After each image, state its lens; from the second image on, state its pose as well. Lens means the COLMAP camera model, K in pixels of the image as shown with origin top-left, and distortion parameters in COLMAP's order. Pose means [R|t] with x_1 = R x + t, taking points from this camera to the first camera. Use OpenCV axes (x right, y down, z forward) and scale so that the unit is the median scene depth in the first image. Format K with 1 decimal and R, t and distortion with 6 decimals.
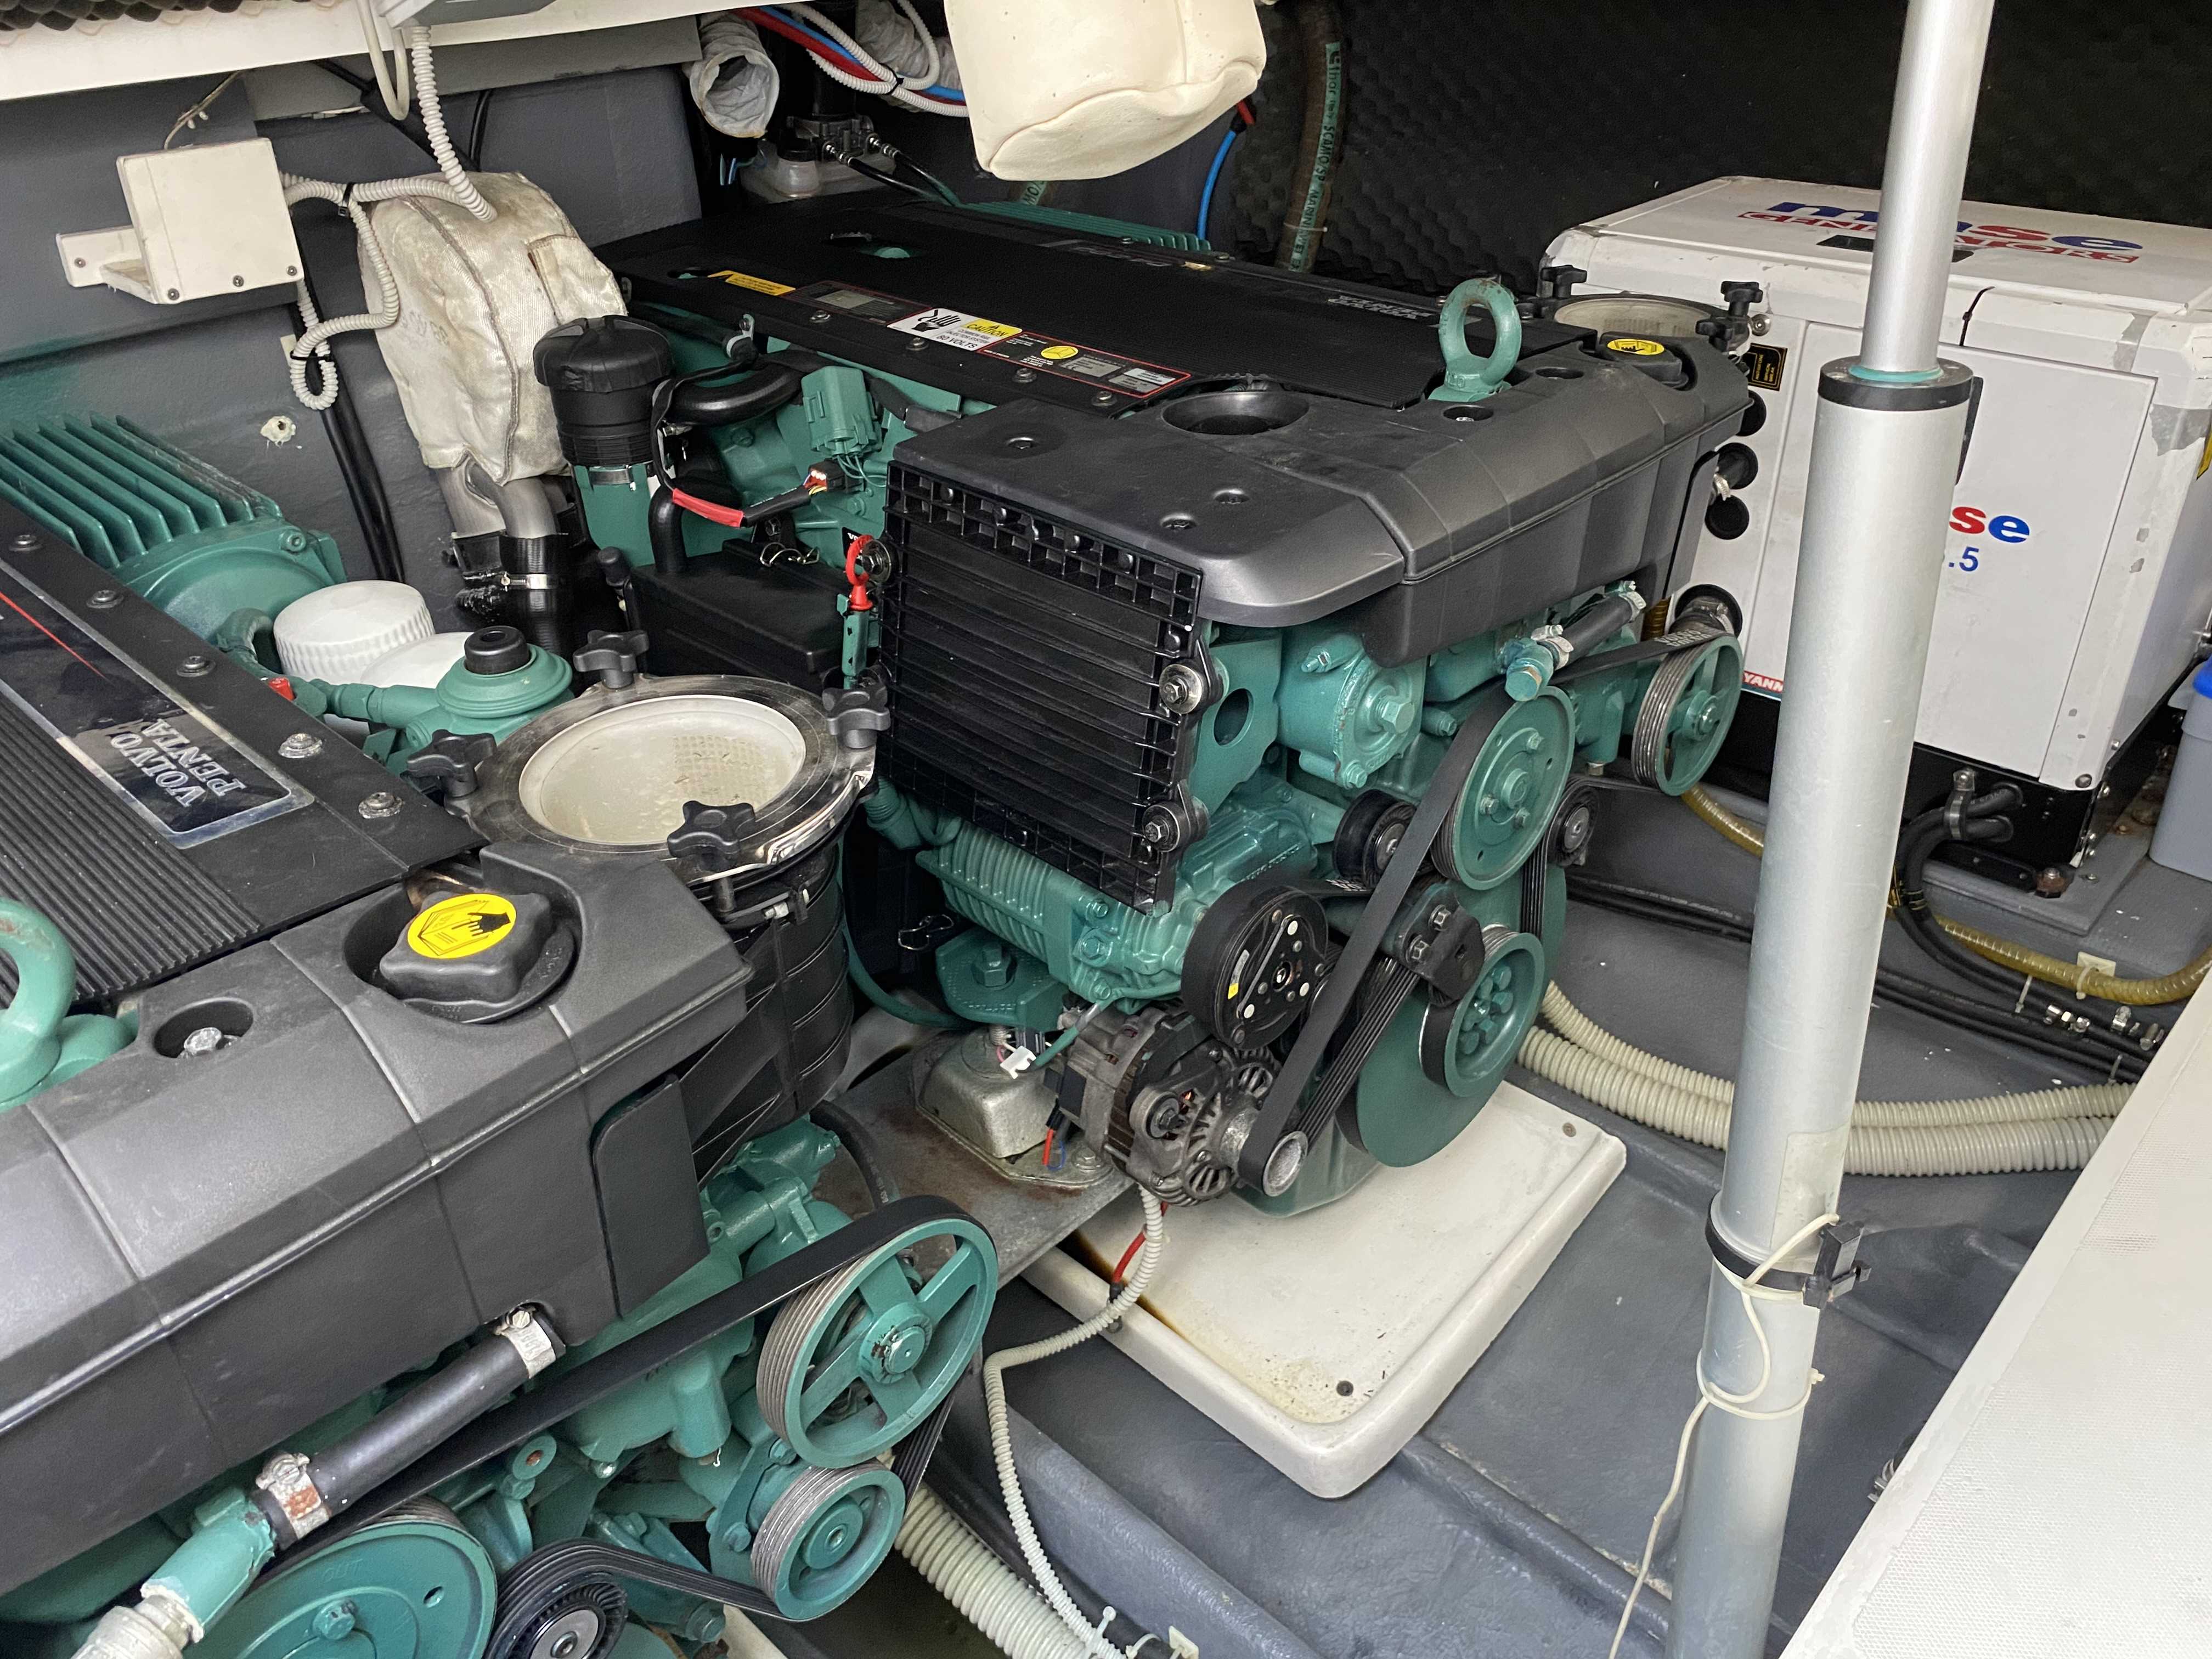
lens RADIAL K [[1674.6, 0, 1148.1], [0, 1674.6, 859.3], [0, 0, 1]] dist [0.040463, -0.051226]
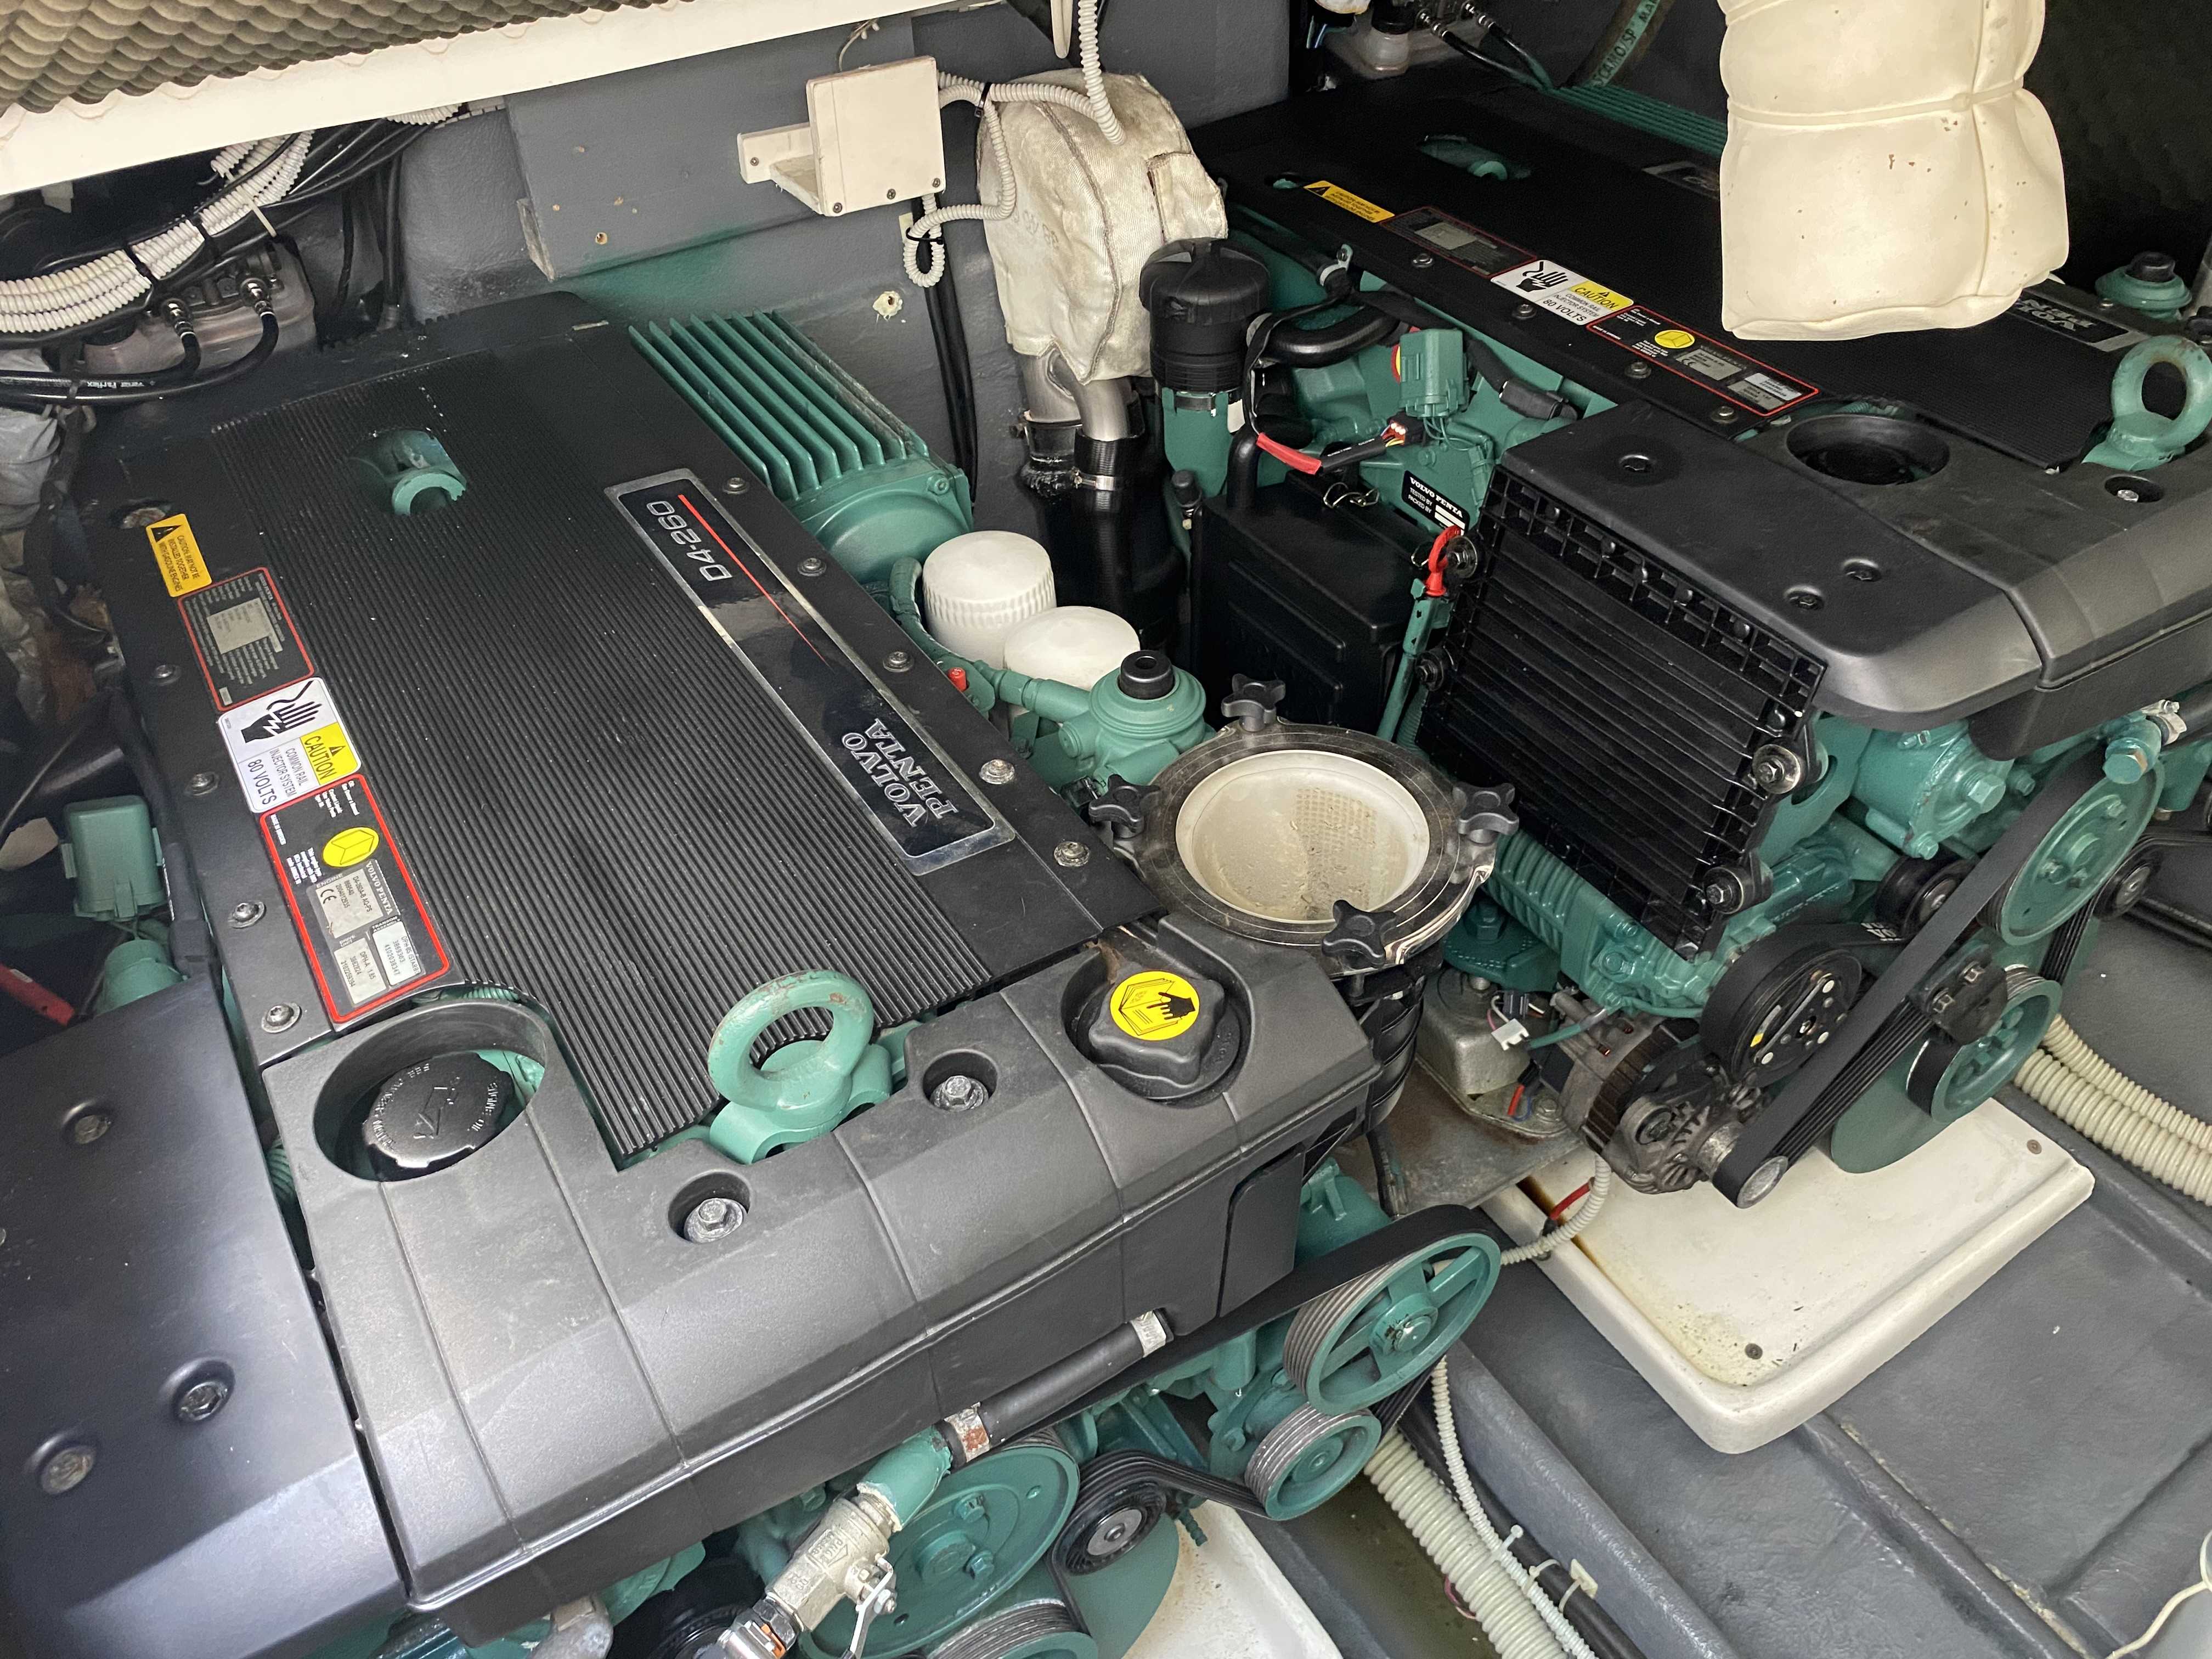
lens RADIAL K [[1674.6, 0, 1106.4], [0, 1674.6, 825.3], [0, 0, 1]] dist [0.040463, -0.051226]
pose [[0.966134, 0.160779, -0.201832, -0.135845], [-0.125411, 0.976139, 0.177270, -0.168144], [0.225518, -0.145955, 0.963244, -0.058409]]
